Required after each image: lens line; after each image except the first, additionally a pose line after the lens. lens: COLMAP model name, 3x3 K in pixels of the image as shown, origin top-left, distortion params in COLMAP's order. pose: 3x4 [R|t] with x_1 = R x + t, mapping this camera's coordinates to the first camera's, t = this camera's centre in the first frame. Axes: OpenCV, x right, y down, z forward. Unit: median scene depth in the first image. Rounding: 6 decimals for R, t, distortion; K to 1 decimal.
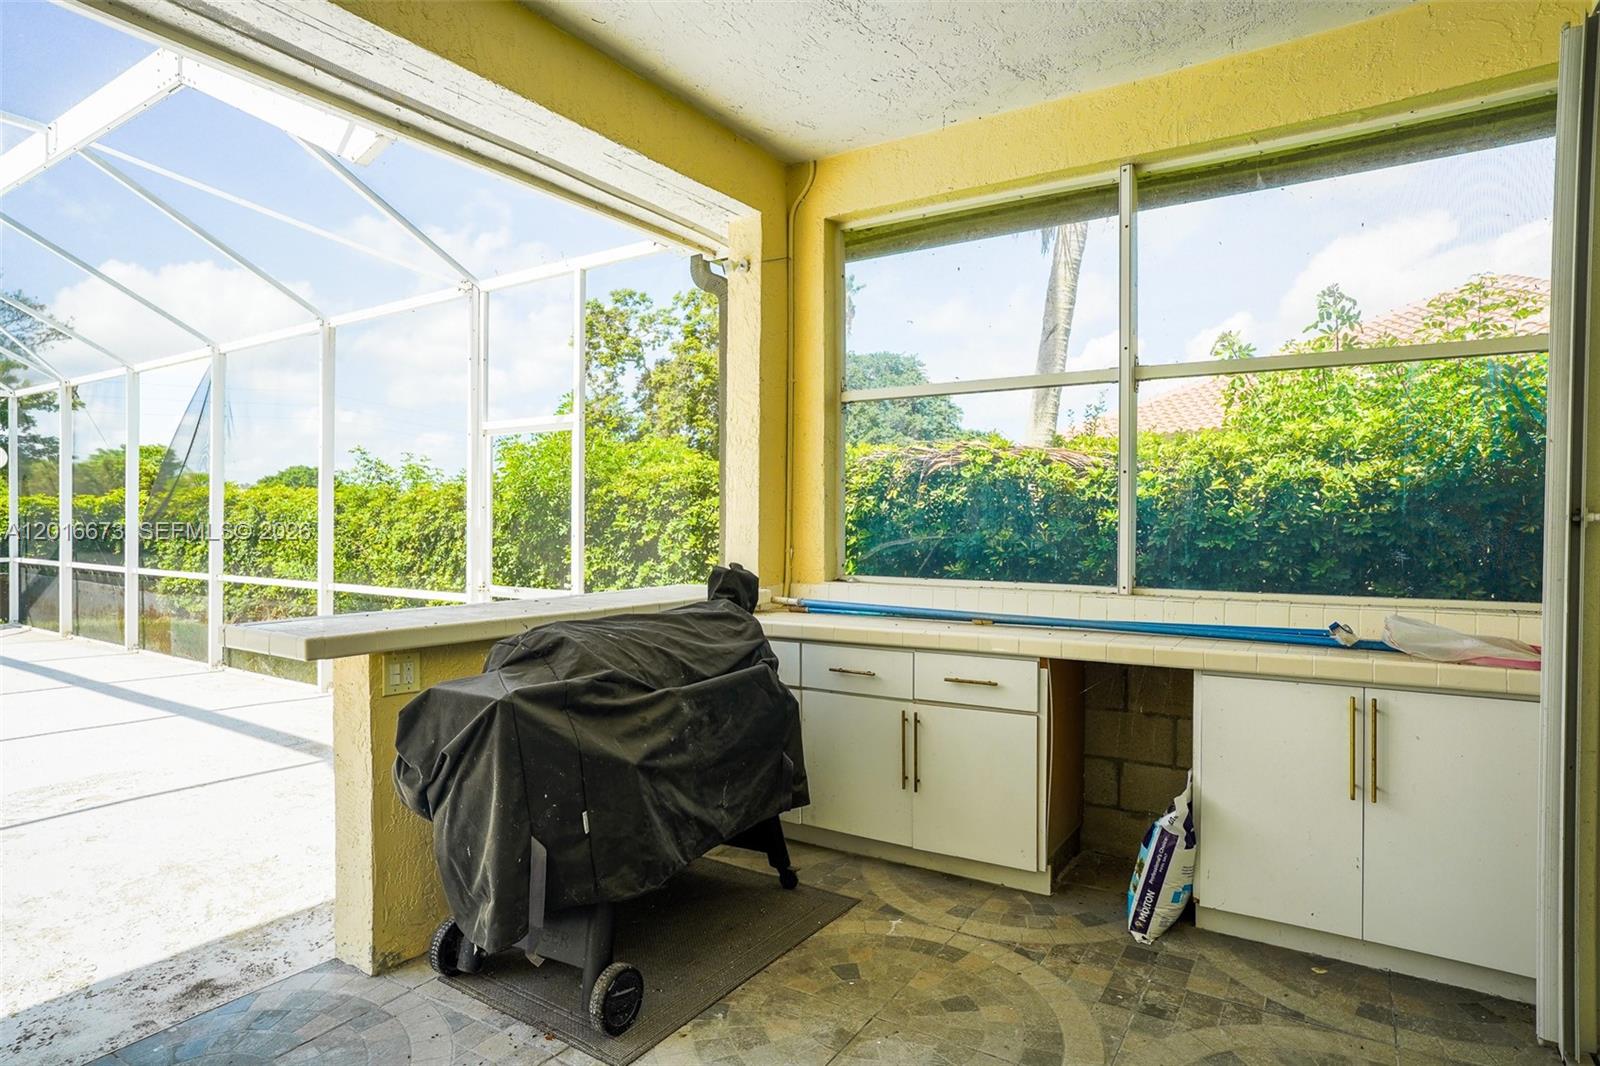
lens RADIAL K [[886.7, 0, 793.7], [0, 886.7, 533.0], [0, 0, 1]] dist [-0.041799, 0.030392]
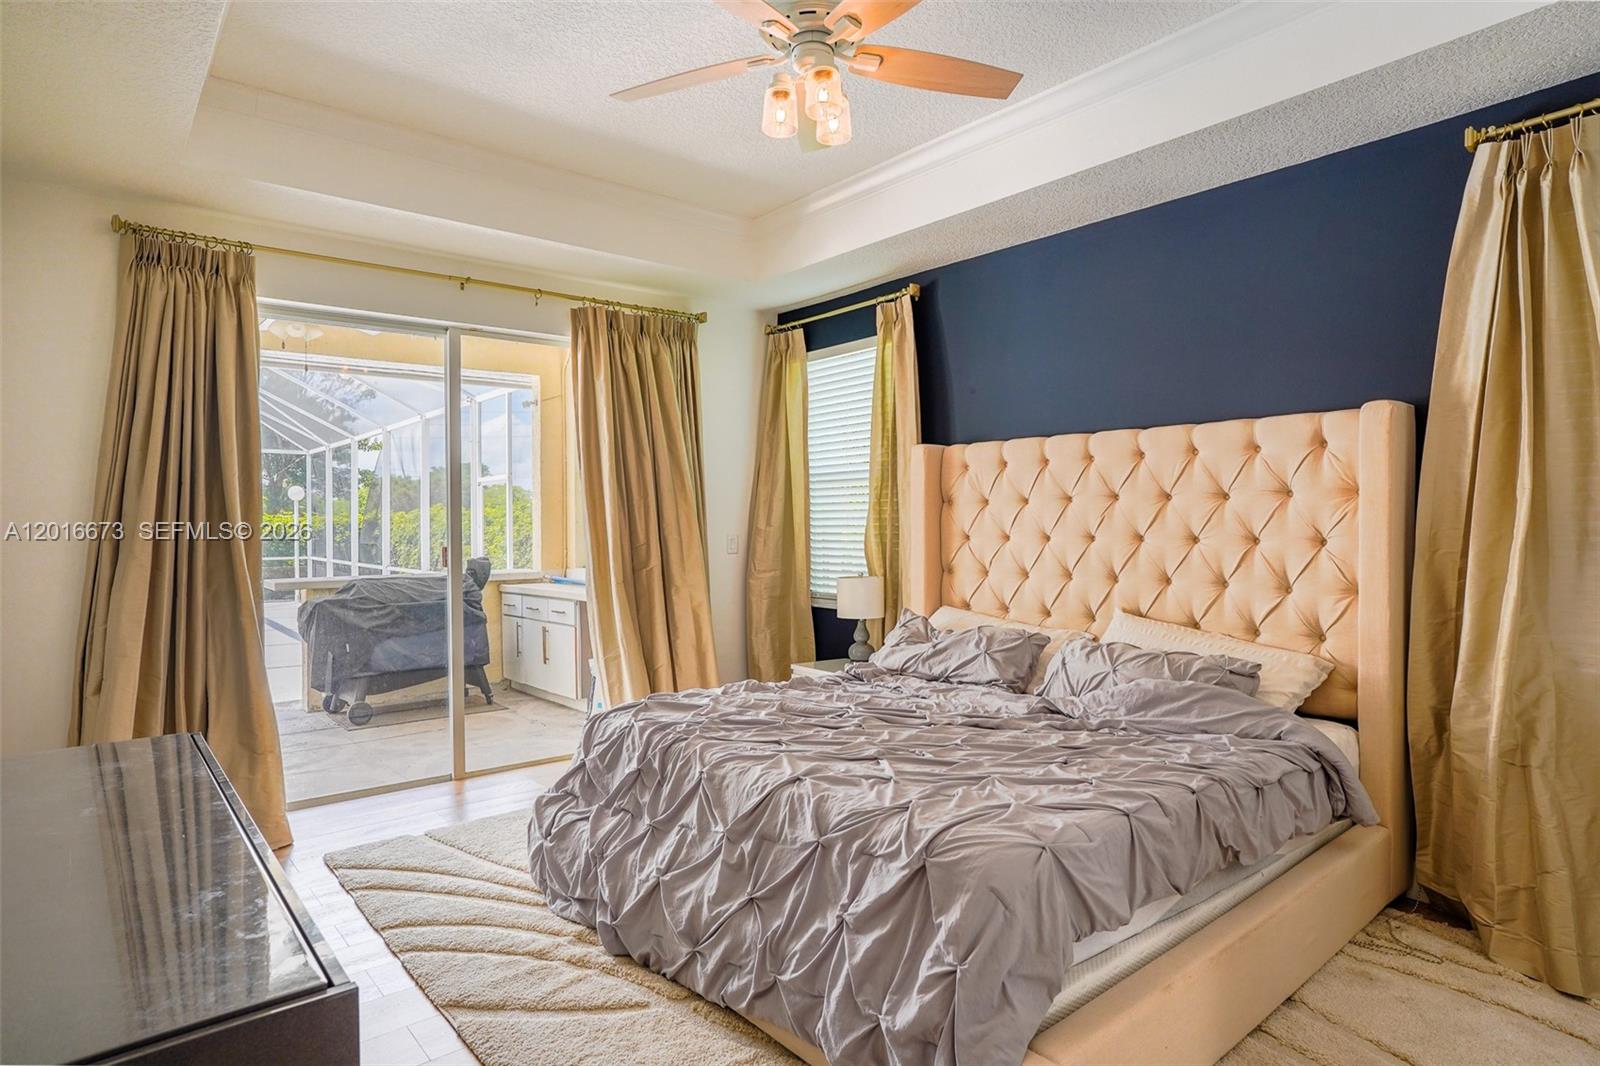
lens RADIAL K [[886.7, 0, 802.3], [0, 886.7, 526.0], [0, 0, 1]] dist [-0.041799, 0.030392]
pose [[0.956579, -0.005001, -0.291429, 1.212175], [0.003051, 0.999970, -0.007146, -0.020788], [0.291456, 0.005946, 0.956566, -0.771528]]
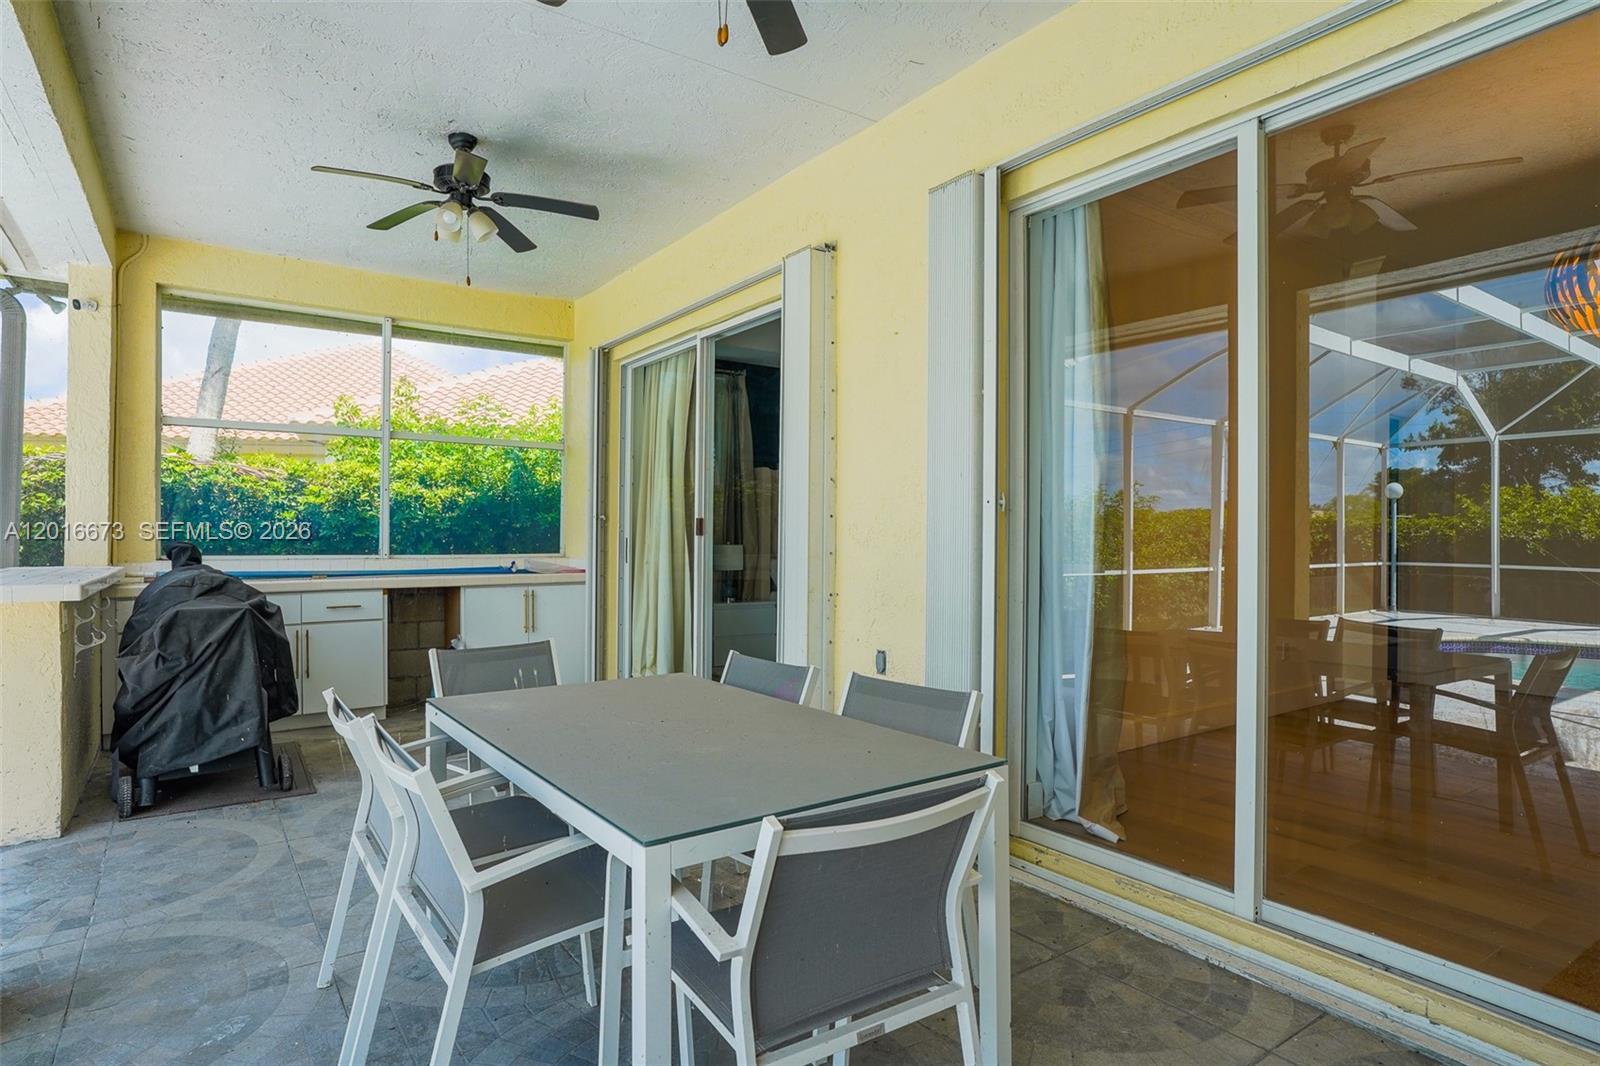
lens RADIAL K [[886.7, 0, 796.3], [0, 886.7, 530.8], [0, 0, 1]] dist [-0.041799, 0.030392]
pose [[0.367977, 0.004956, 0.929822, -0.986373], [0.008742, 0.999923, -0.008789, 0.037572], [-0.929794, 0.011363, 0.367905, -0.428014]]
